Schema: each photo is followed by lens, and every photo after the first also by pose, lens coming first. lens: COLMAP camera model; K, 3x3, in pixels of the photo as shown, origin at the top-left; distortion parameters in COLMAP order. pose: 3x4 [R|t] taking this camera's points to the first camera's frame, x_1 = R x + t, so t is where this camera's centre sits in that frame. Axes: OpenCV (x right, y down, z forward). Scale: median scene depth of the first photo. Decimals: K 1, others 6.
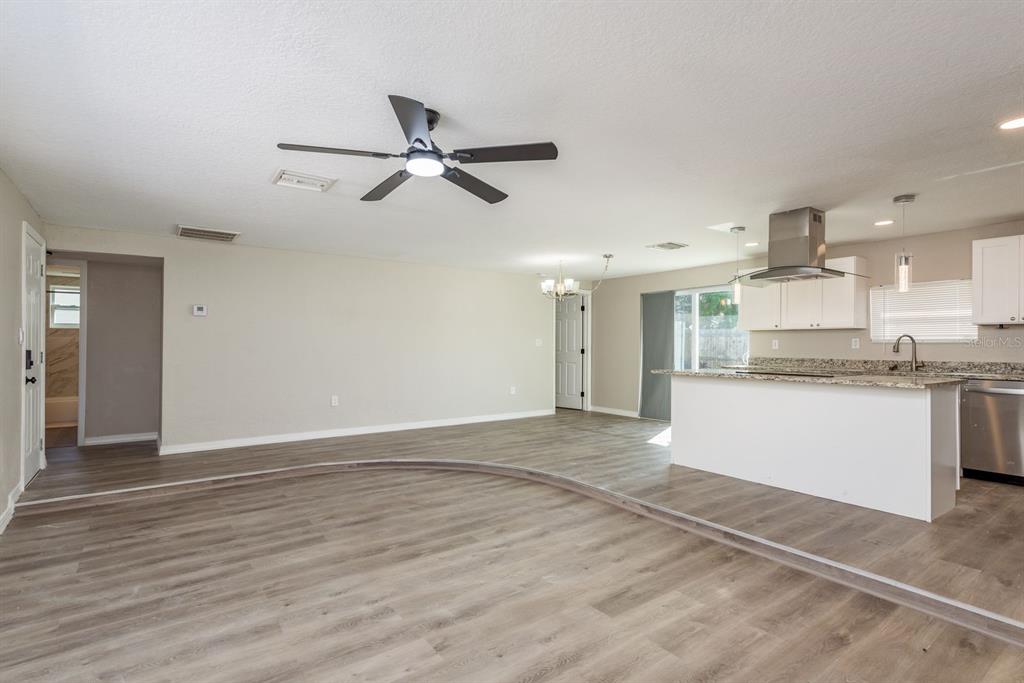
lens RADIAL K [[507.2, 0, 510.8], [0, 507.2, 340.1], [0, 0, 1]] dist [0.022686, -0.008013]
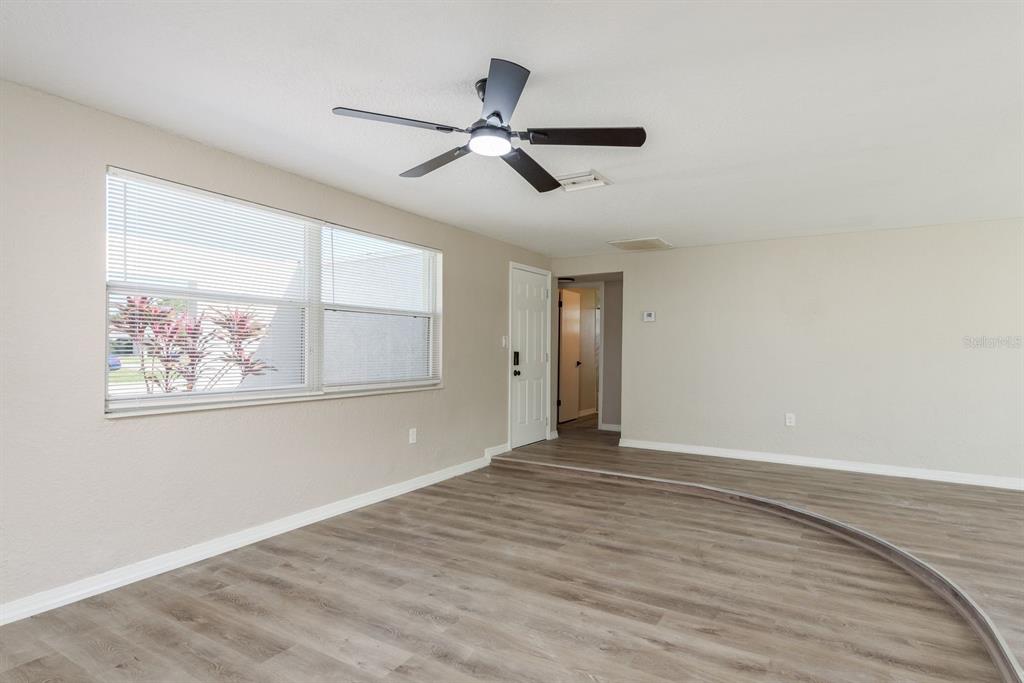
lens RADIAL K [[546.1, 0, 513.2], [0, 546.1, 343.4], [0, 0, 1]] dist [0.015221, -0.001967]
pose [[0.390167, -0.006431, -0.920722, 0.457630], [0.000738, 0.999977, -0.006671, 0.007150], [0.920744, 0.001923, 0.390162, 0.419513]]
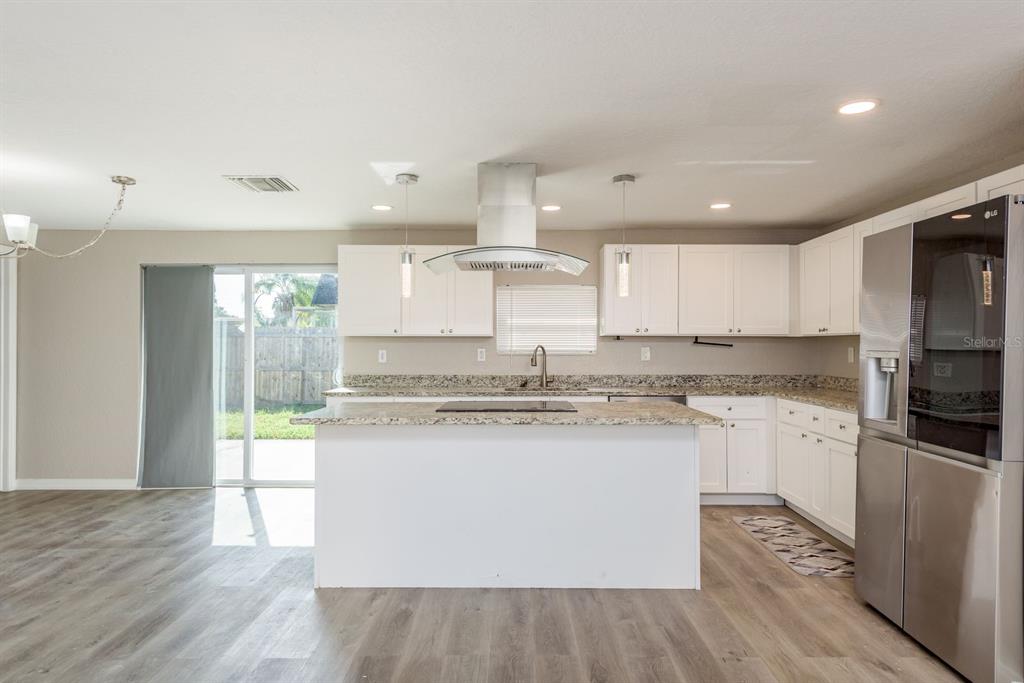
lens RADIAL K [[620.9, 0, 510.7], [0, 620.9, 344.2], [0, 0, 1]] dist [0.015546, -0.002679]
pose [[0.591986, -0.003412, 0.805941, -0.113956], [-0.006281, 0.999941, 0.008847, -0.027419], [-0.805923, -0.010299, 0.591930, 0.560875]]
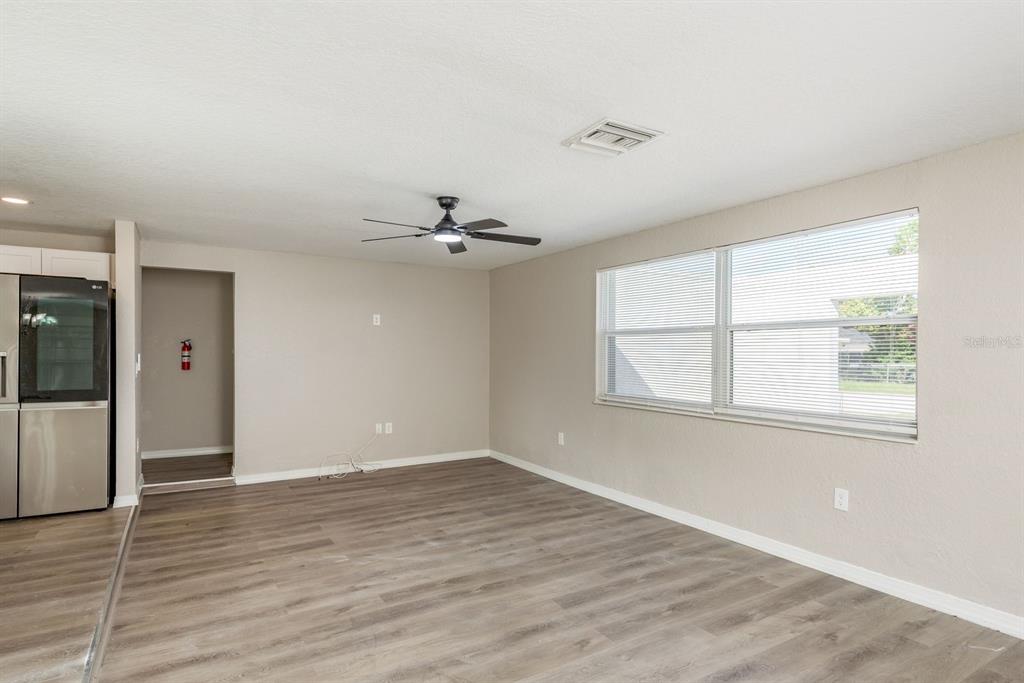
lens RADIAL K [[556.4, 0, 514.8], [0, 556.4, 355.1], [0, 0, 1]] dist [0.021187, -0.005604]
pose [[-0.996777, -0.005878, 0.080012, -0.296998], [-0.006338, 0.999965, -0.005499, -0.010023], [-0.079976, -0.005989, -0.996779, 1.568068]]
